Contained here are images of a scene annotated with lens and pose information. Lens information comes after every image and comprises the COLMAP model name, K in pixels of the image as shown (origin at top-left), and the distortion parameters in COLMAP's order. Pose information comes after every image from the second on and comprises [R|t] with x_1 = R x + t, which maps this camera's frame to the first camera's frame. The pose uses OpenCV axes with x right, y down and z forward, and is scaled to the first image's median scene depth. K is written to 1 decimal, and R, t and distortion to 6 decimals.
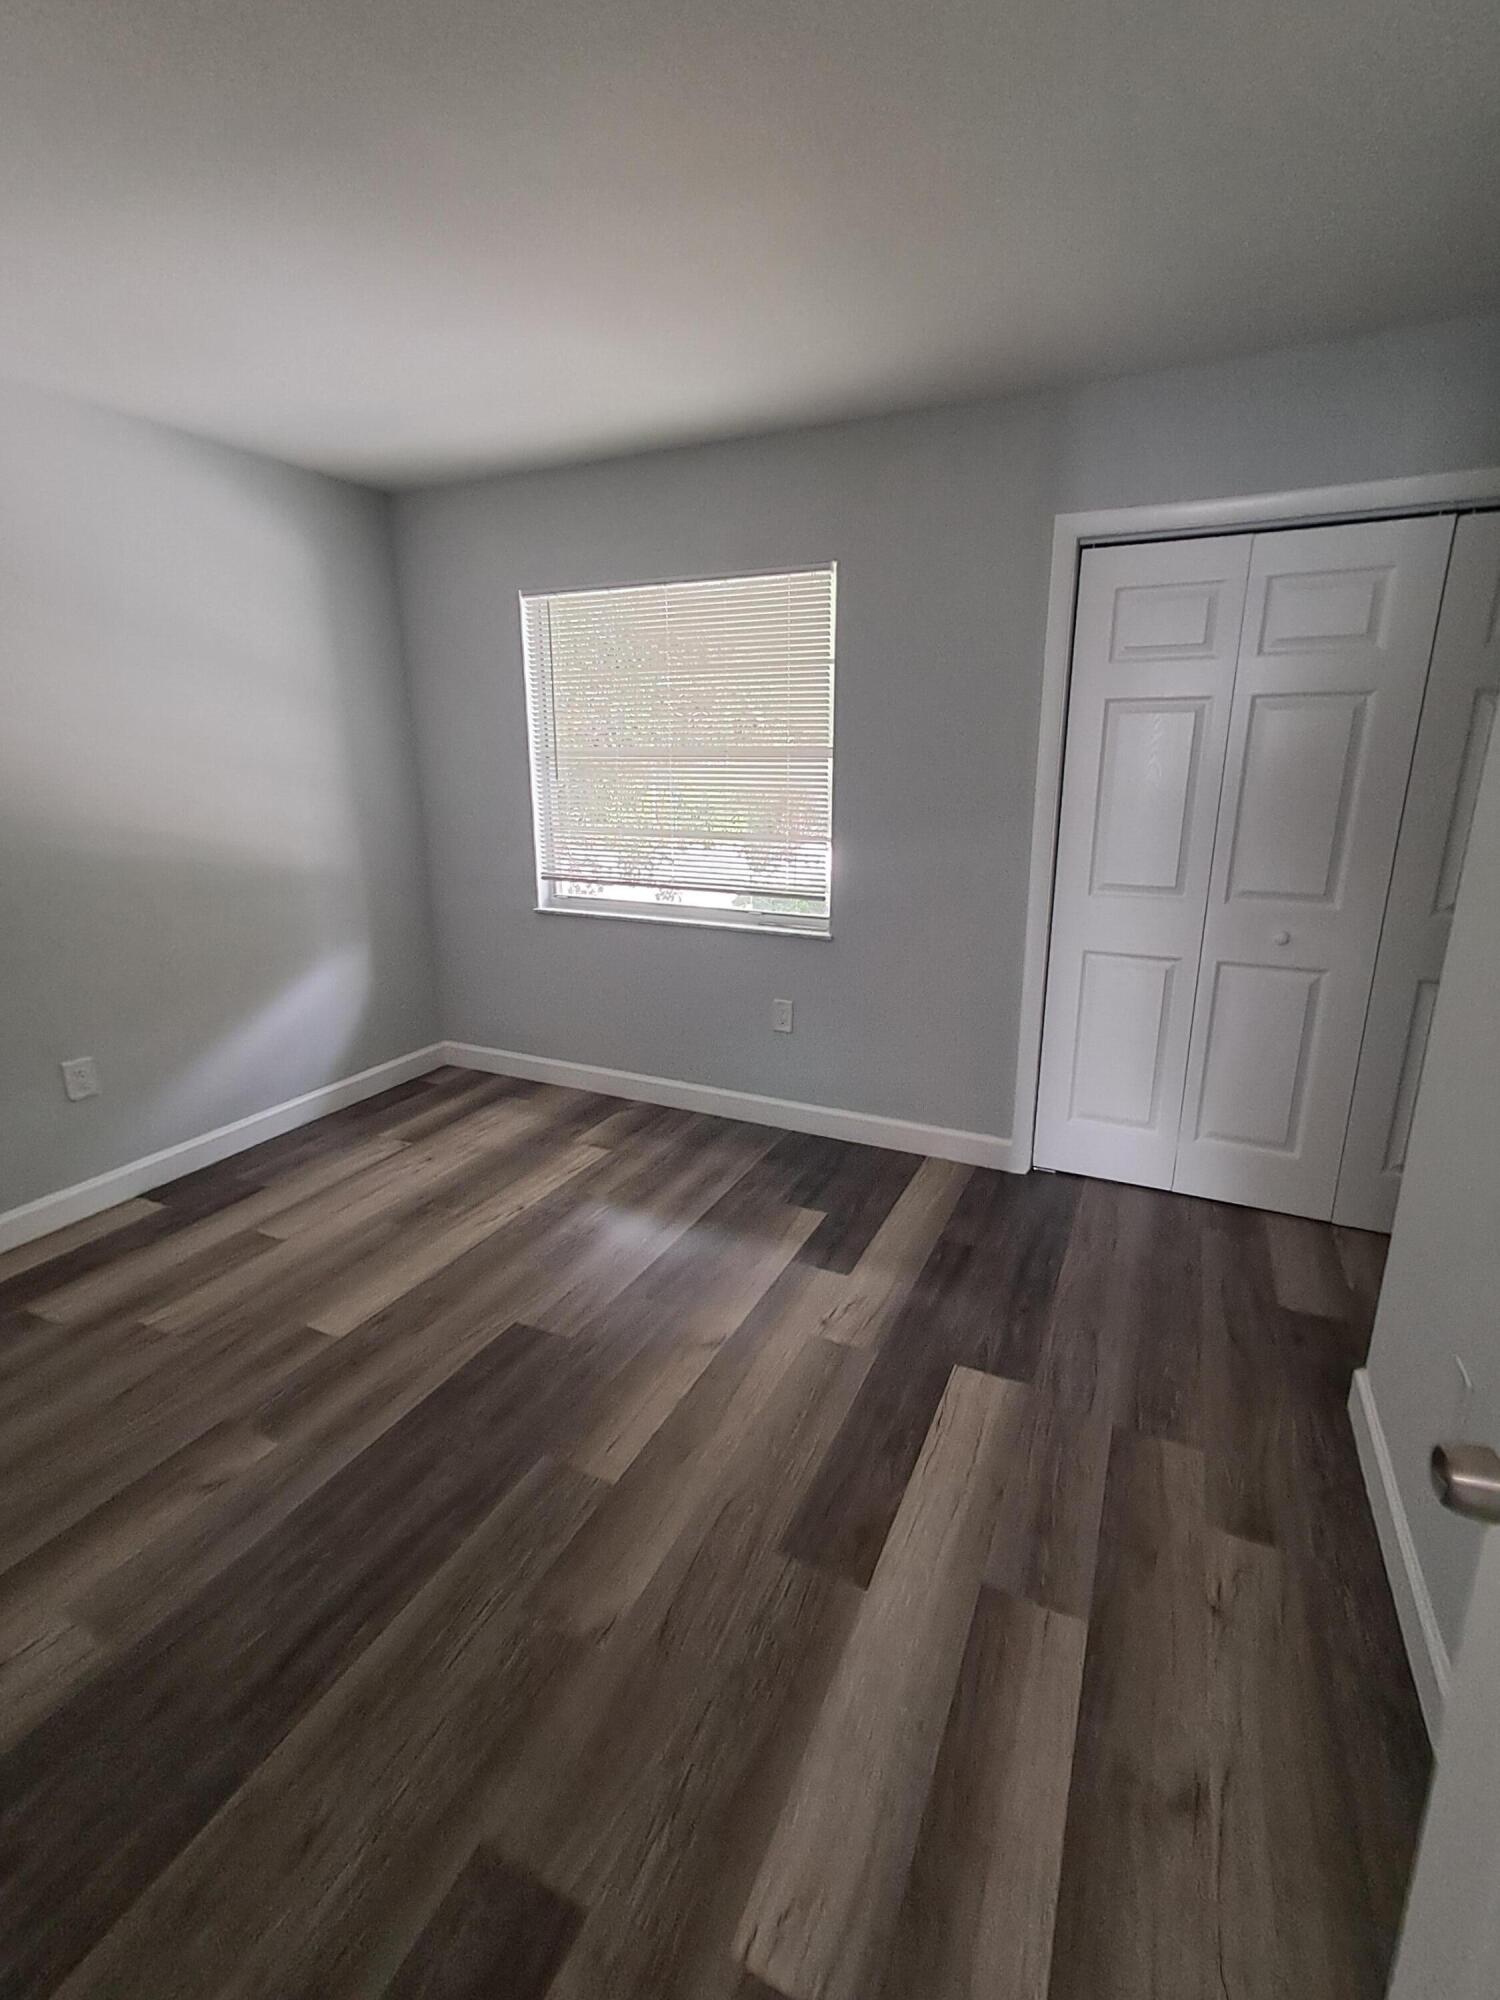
lens RADIAL K [[907.5, 0, 756.4], [0, 907.5, 995.0], [0, 0, 1]] dist [0.021369, 0.000765]
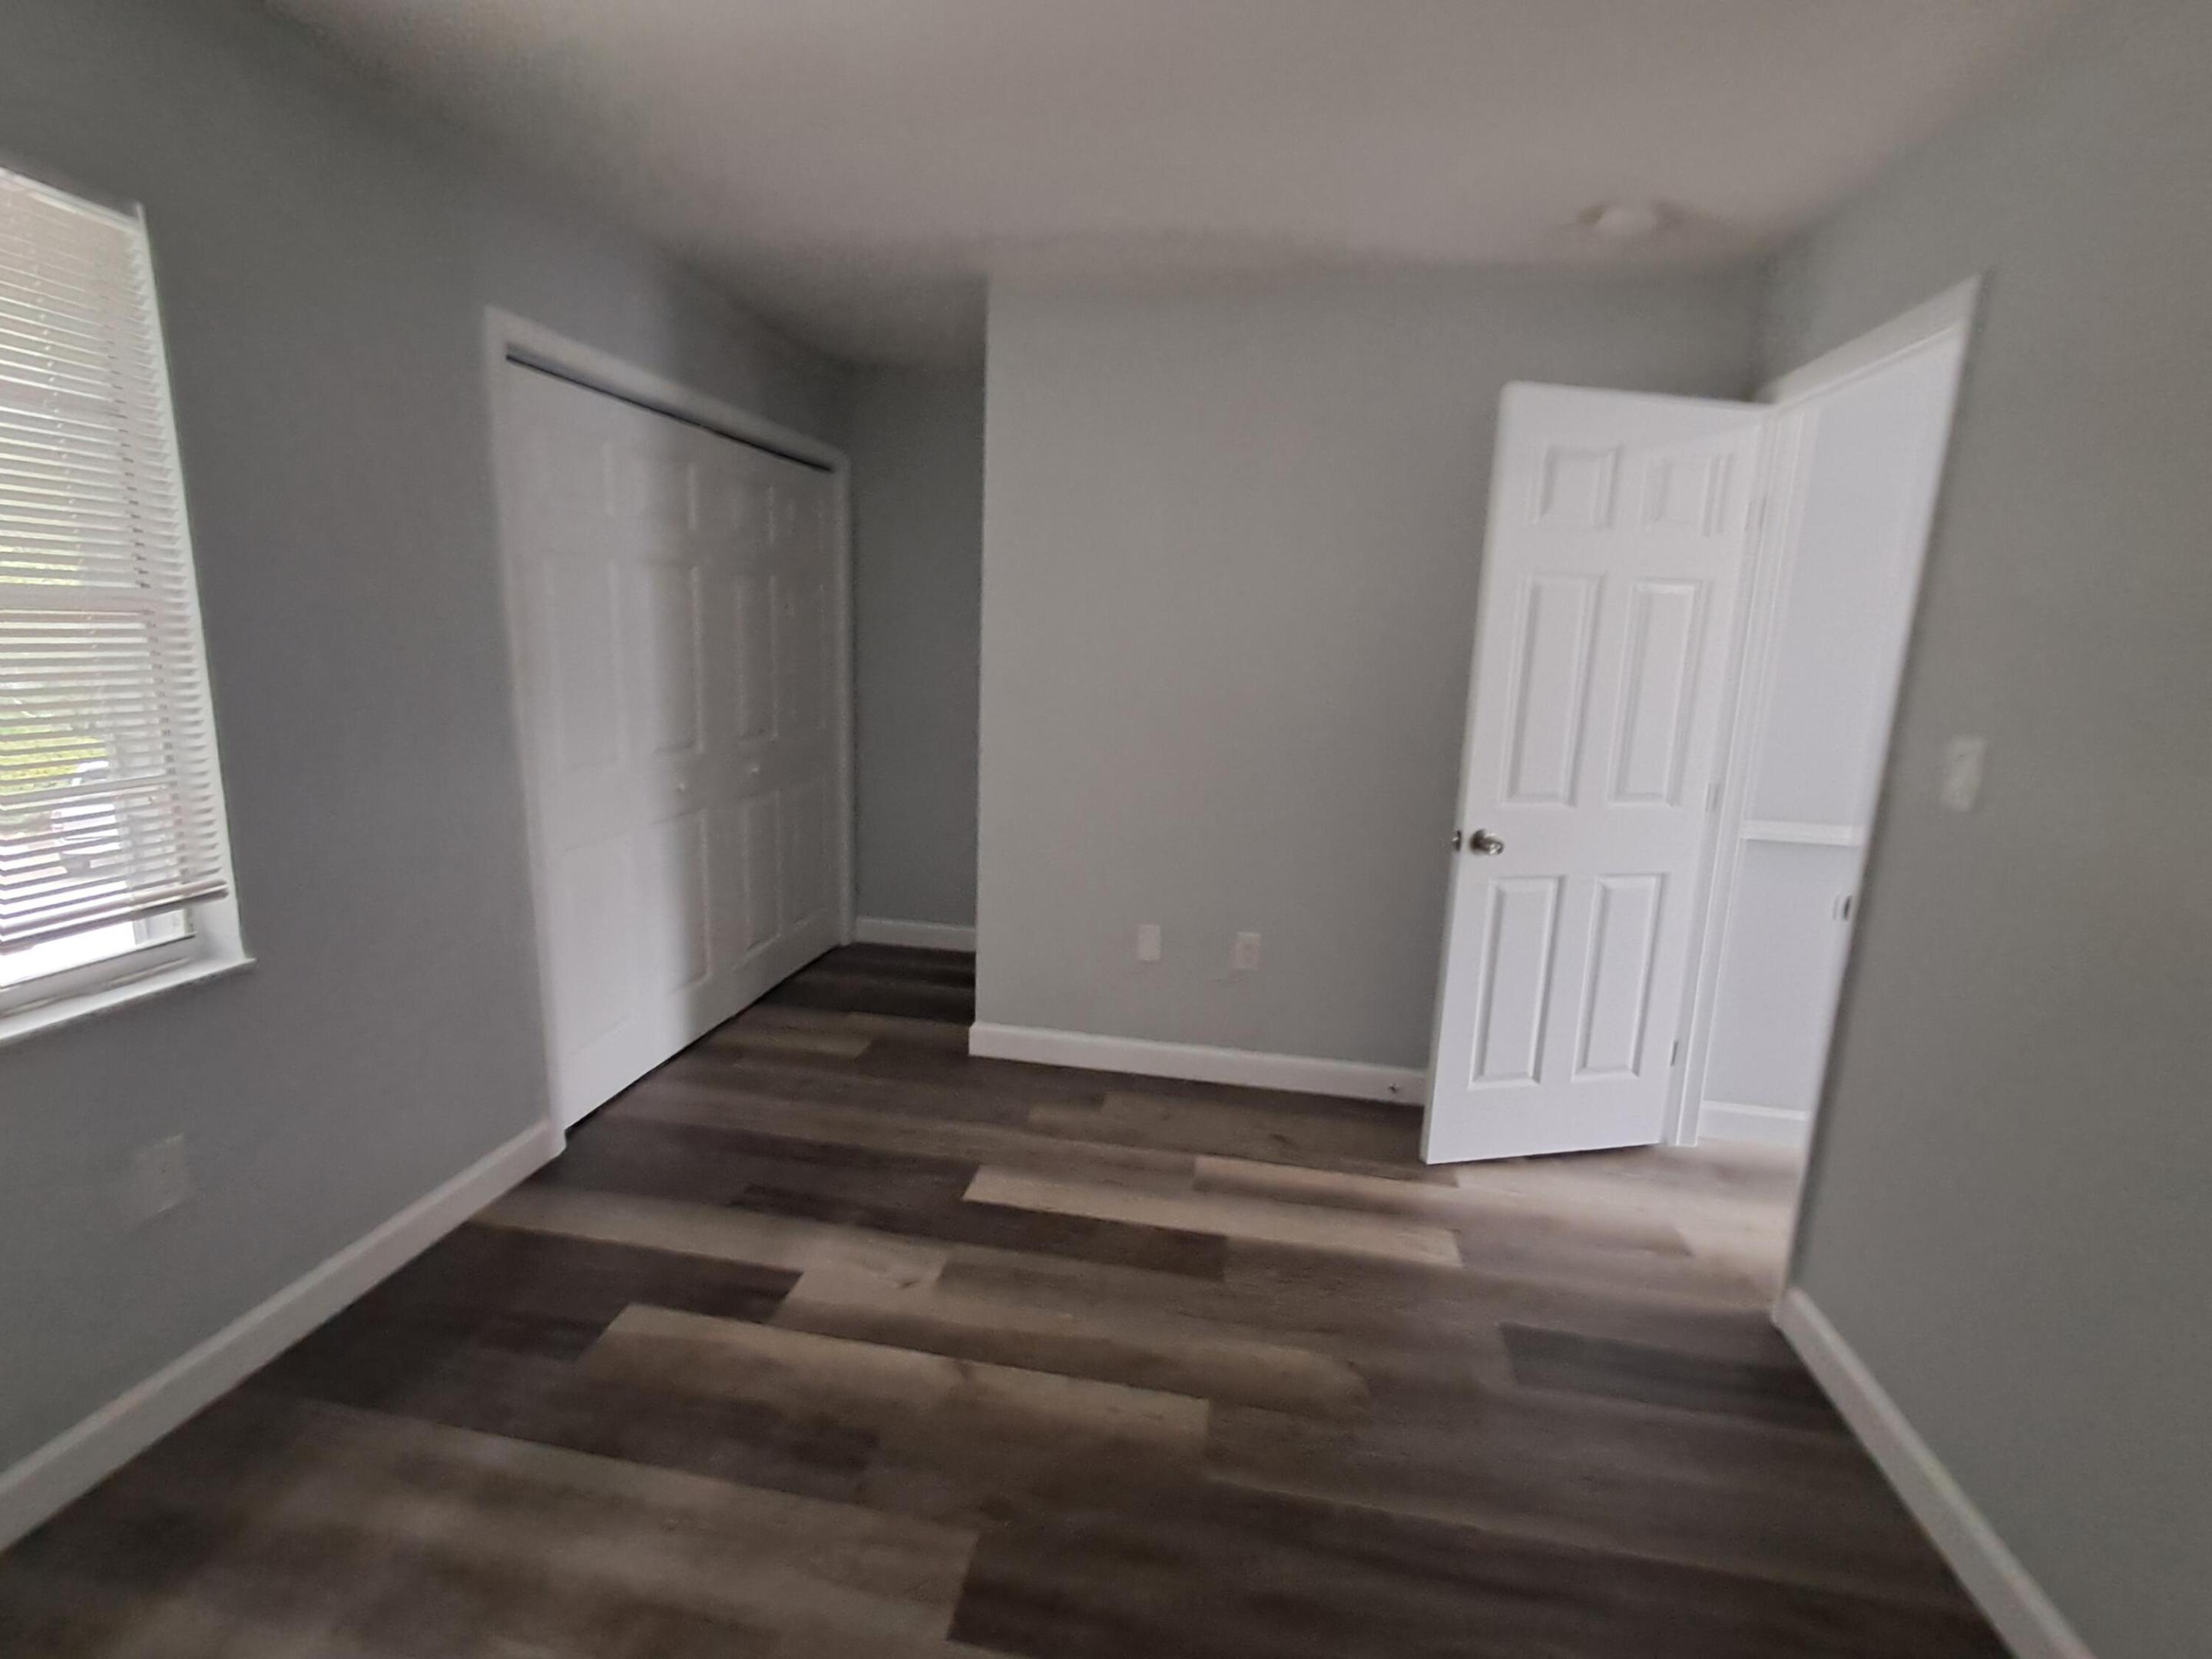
lens RADIAL K [[1000.6, 0, 1089.7], [0, 1000.6, 832.1], [0, 0, 1]] dist [0.000772, 0.000055]
pose [[-0.255779, -0.199870, 0.945848, -0.766975], [0.216993, 0.941559, 0.257644, -0.241551], [-0.942068, 0.271143, -0.197460, 0.906870]]
